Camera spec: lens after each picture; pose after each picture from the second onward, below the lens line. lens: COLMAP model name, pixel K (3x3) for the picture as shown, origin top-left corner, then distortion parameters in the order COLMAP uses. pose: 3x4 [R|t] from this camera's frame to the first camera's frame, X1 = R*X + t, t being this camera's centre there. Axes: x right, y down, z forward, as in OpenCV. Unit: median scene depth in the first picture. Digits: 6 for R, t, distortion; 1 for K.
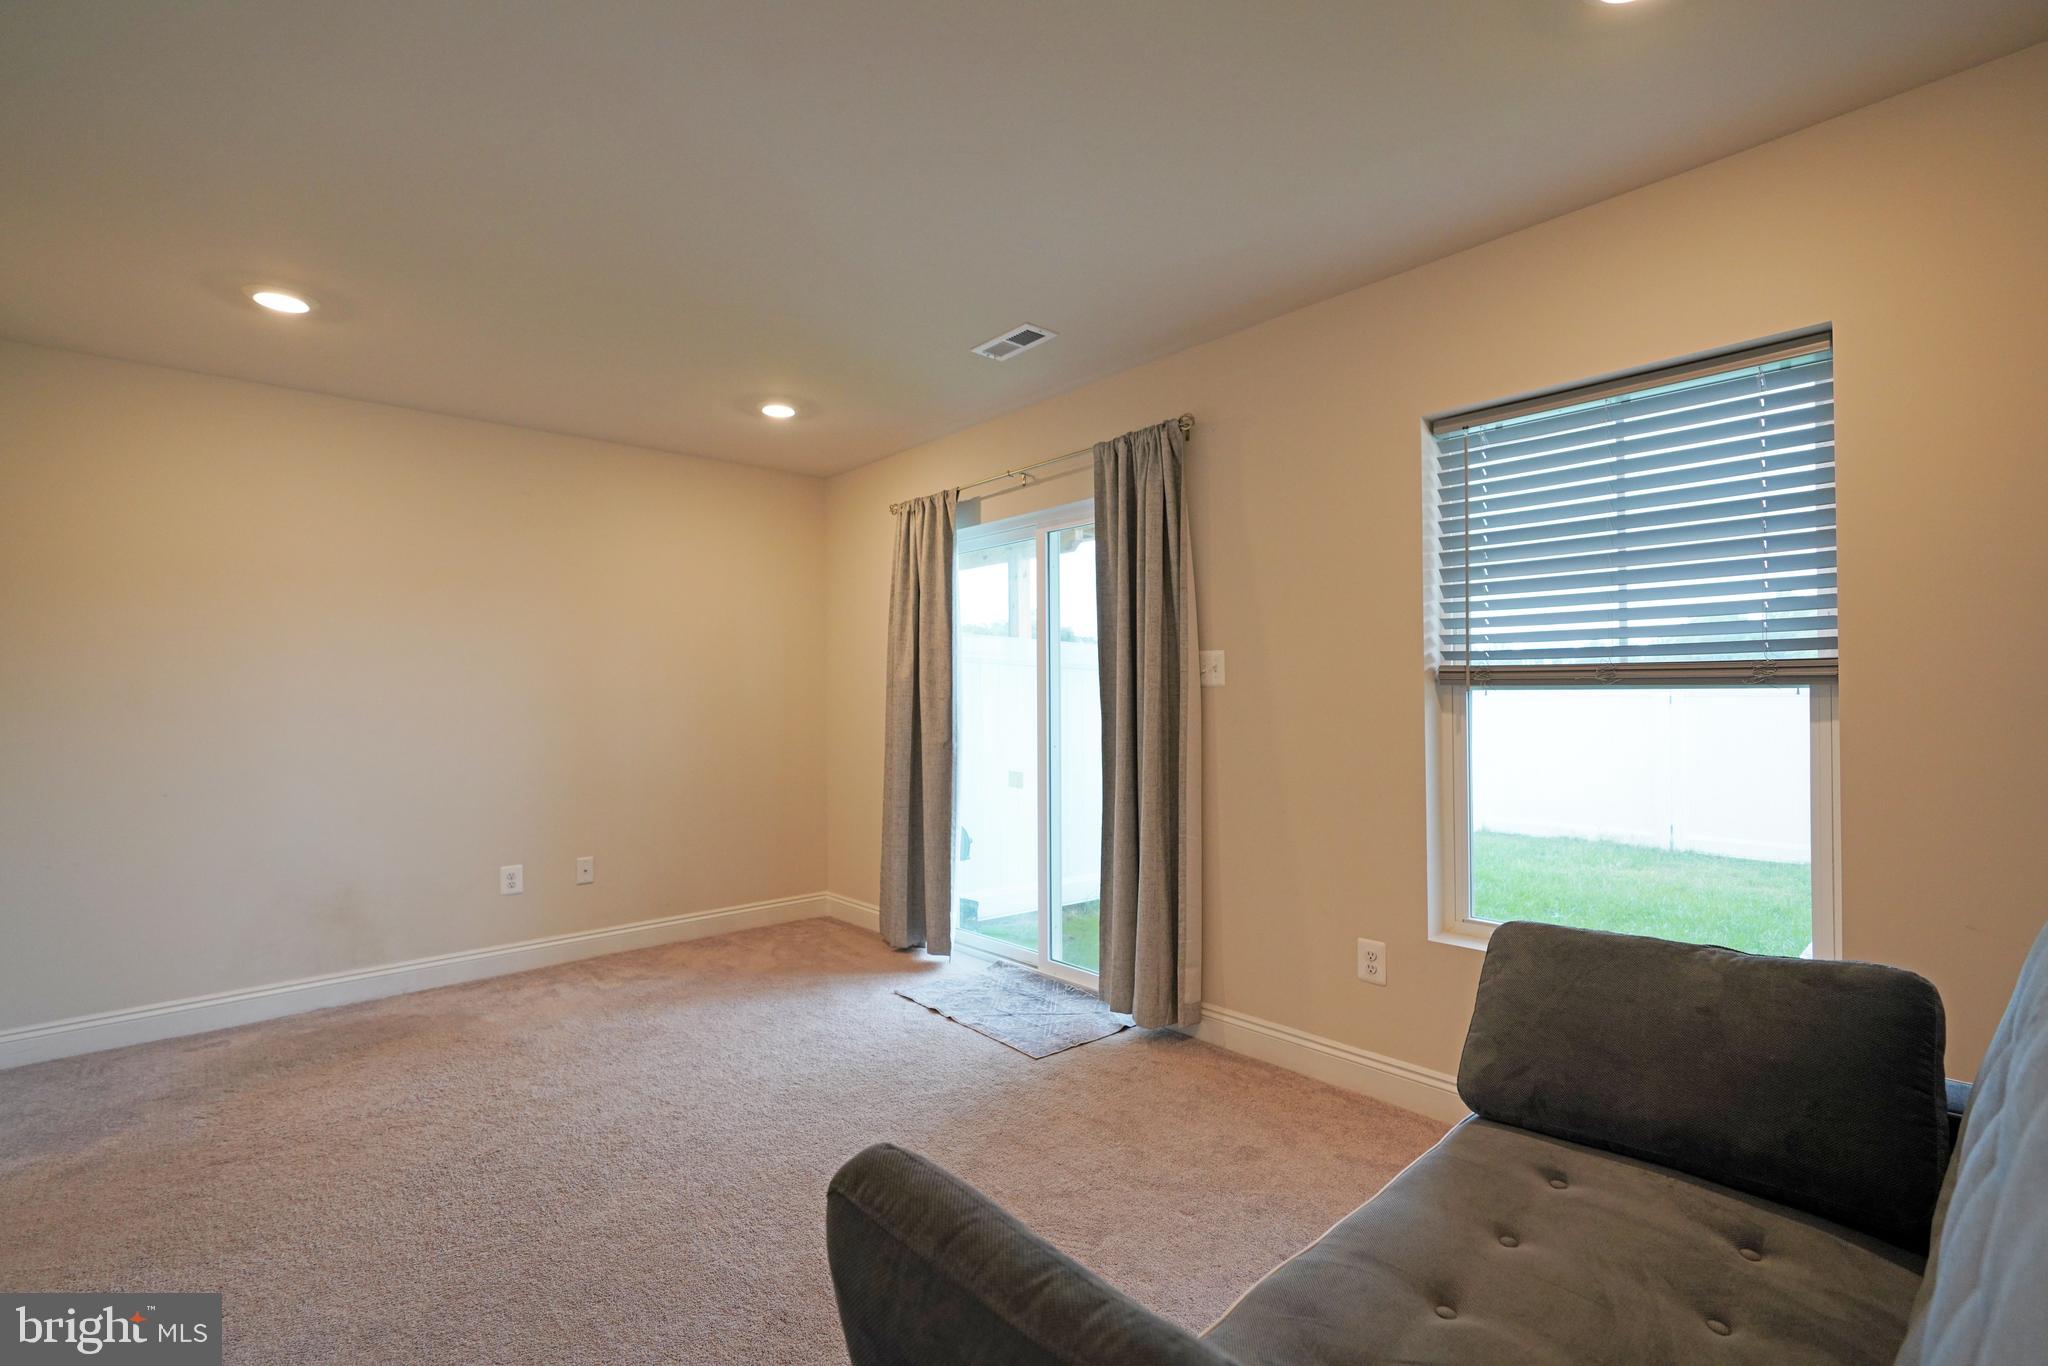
lens RADIAL K [[915.5, 0, 1029.8], [0, 915.5, 687.2], [0, 0, 1]] dist [-0.010940, 0.005782]
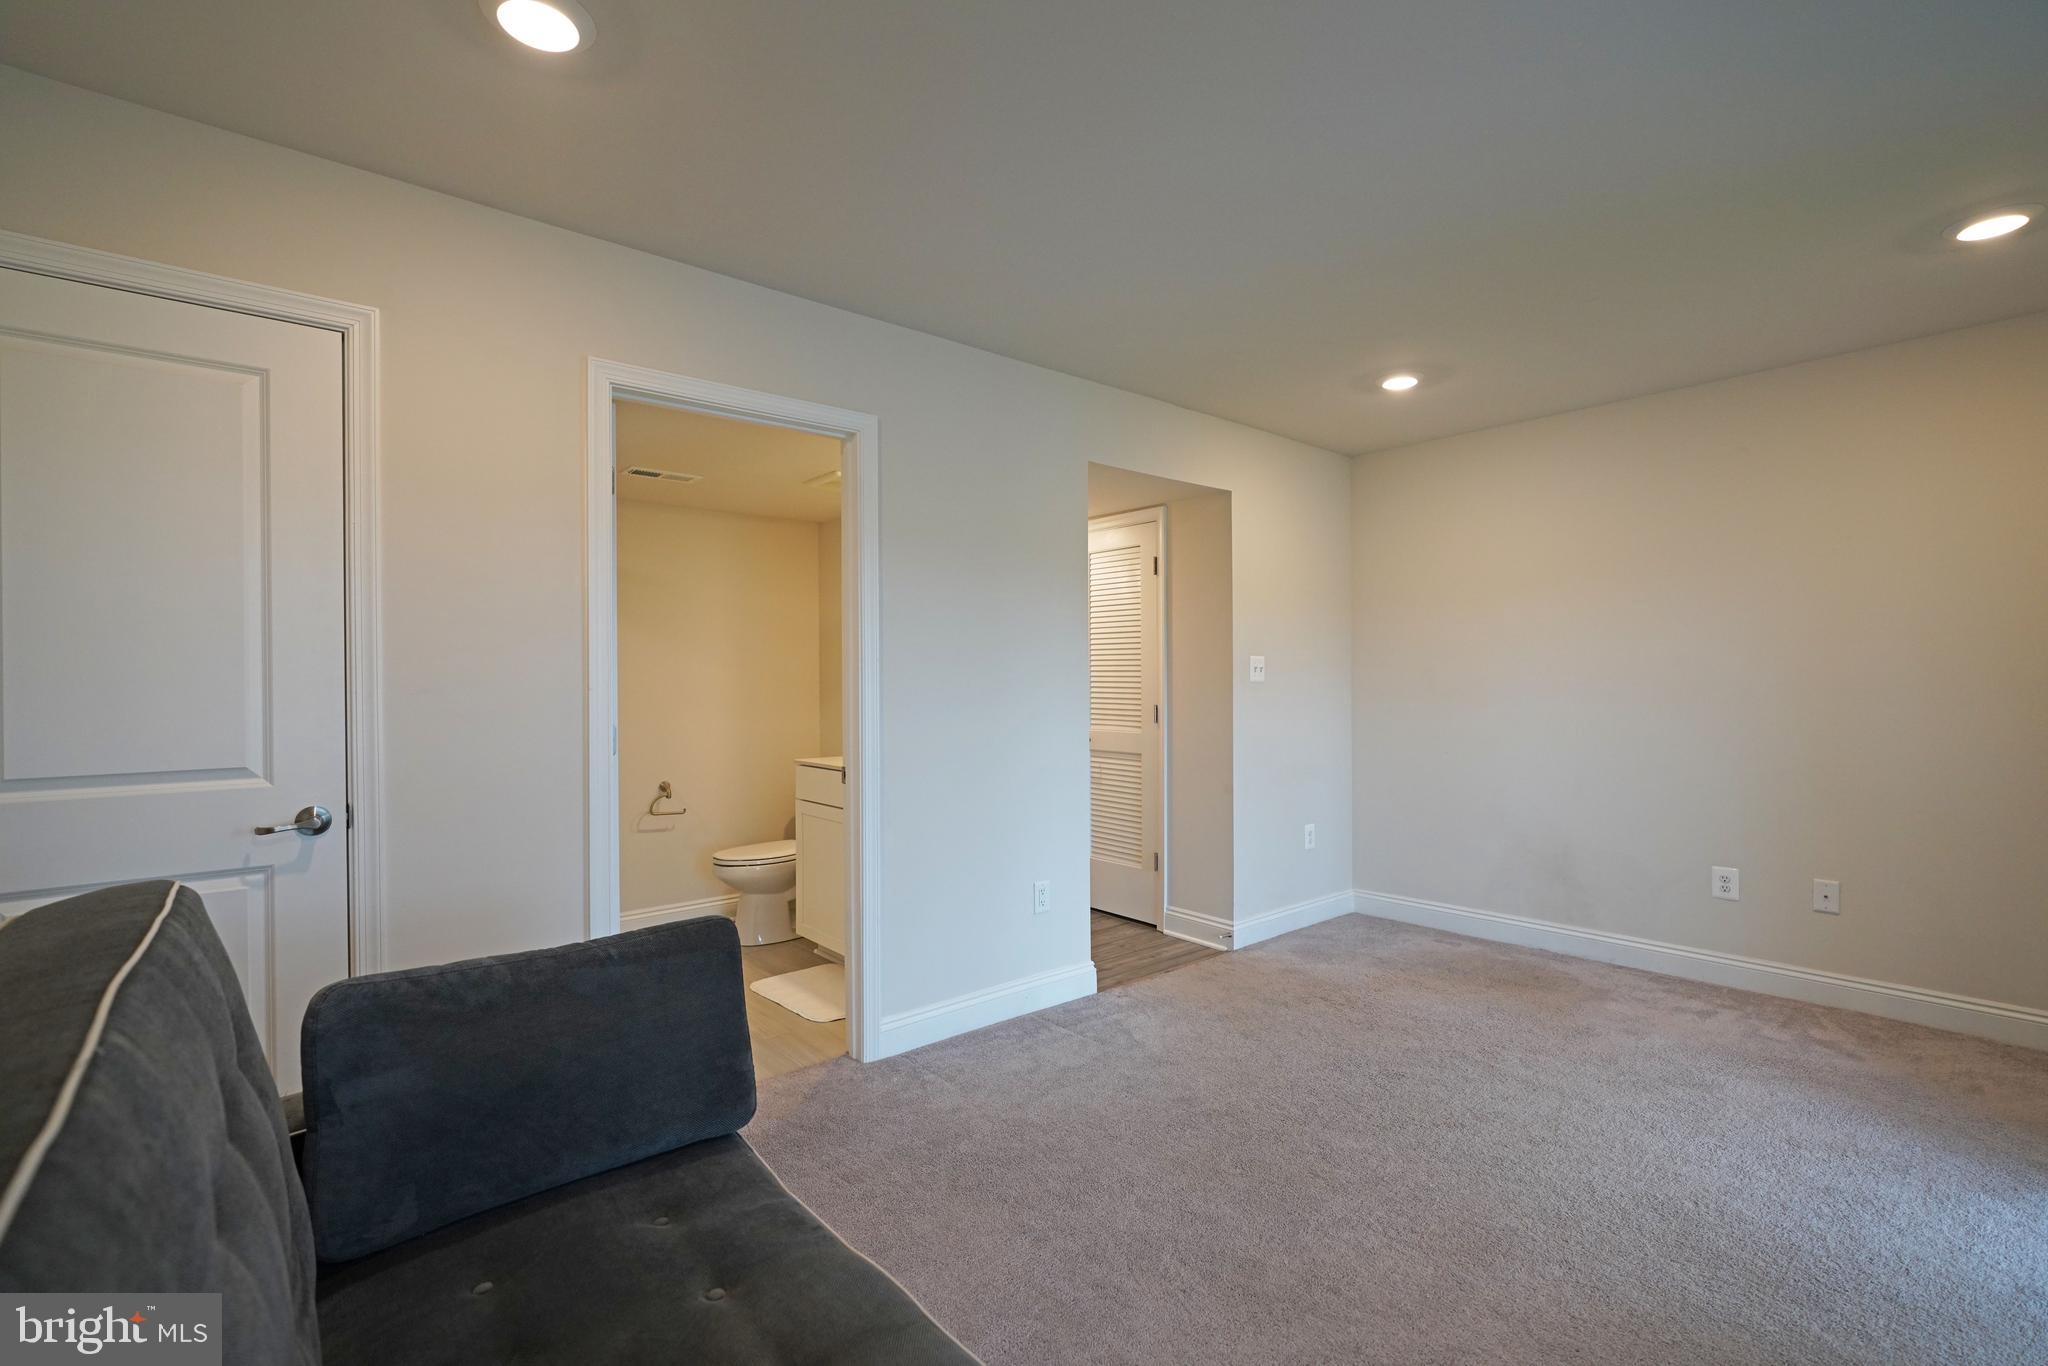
lens RADIAL K [[915.5, 0, 1029.8], [0, 915.5, 687.2], [0, 0, 1]] dist [-0.010940, 0.005782]
pose [[-0.038949, 0.009508, -0.999196, 0.409055], [0.016204, 0.999829, 0.008882, -0.002601], [0.999110, -0.015846, -0.039096, 0.398821]]
